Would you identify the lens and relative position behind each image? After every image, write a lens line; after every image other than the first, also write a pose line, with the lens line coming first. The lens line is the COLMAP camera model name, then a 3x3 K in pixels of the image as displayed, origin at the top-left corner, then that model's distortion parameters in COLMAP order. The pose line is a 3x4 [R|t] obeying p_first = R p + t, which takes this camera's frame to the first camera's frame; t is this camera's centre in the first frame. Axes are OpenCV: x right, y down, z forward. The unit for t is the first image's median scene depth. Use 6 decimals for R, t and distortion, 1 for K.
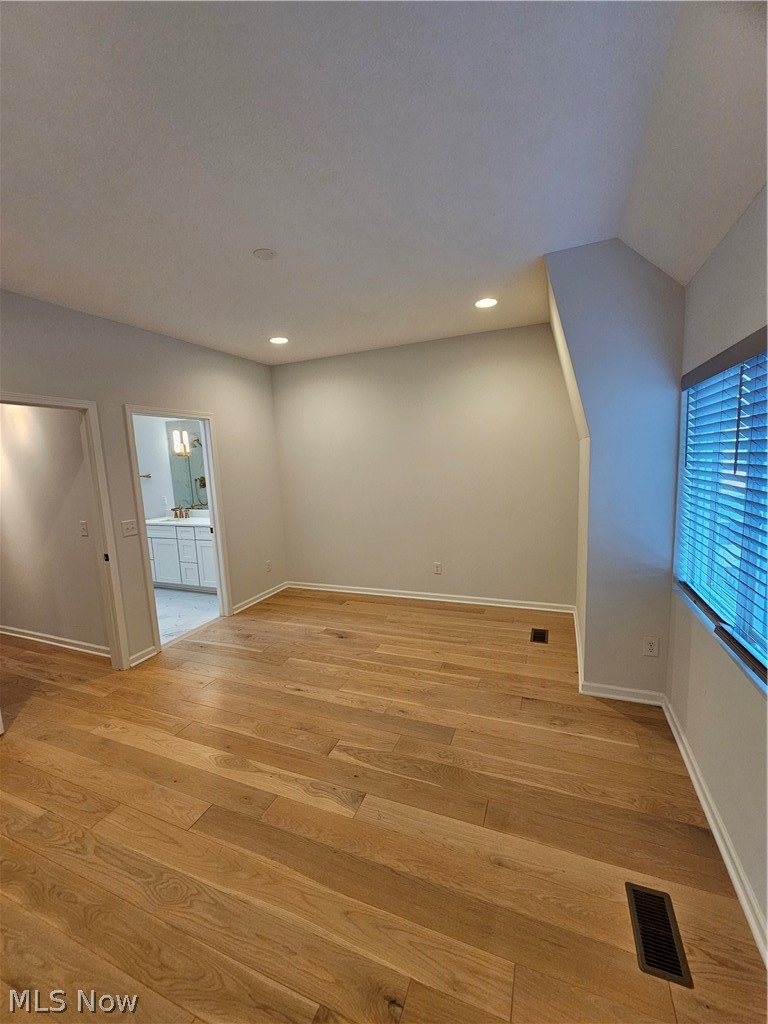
lens RADIAL K [[415.8, 0, 382.7], [0, 415.8, 510.8], [0, 0, 1]] dist [-0.000765, -0.000571]
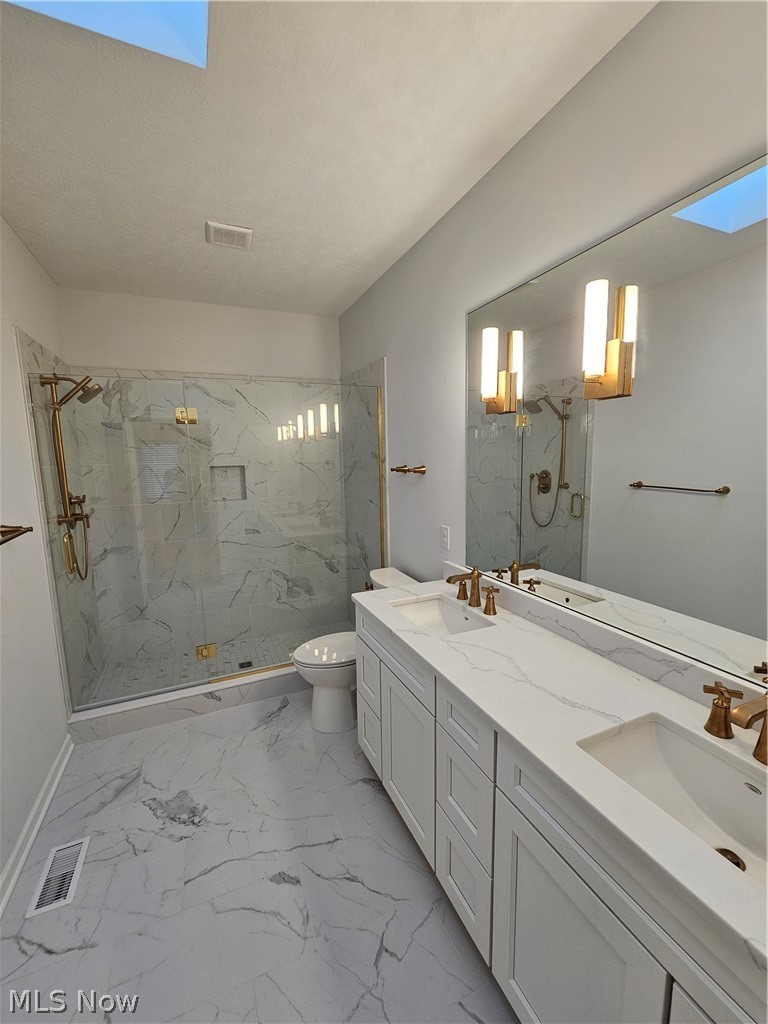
lens RADIAL K [[415.8, 0, 383.0], [0, 415.8, 511.6], [0, 0, 1]] dist [-0.000765, -0.000571]
pose [[0.723819, 0.117140, -0.679974, -0.321068], [-0.096226, 0.992990, 0.068633, -0.067736], [0.683247, 0.015753, 0.730017, 0.705125]]
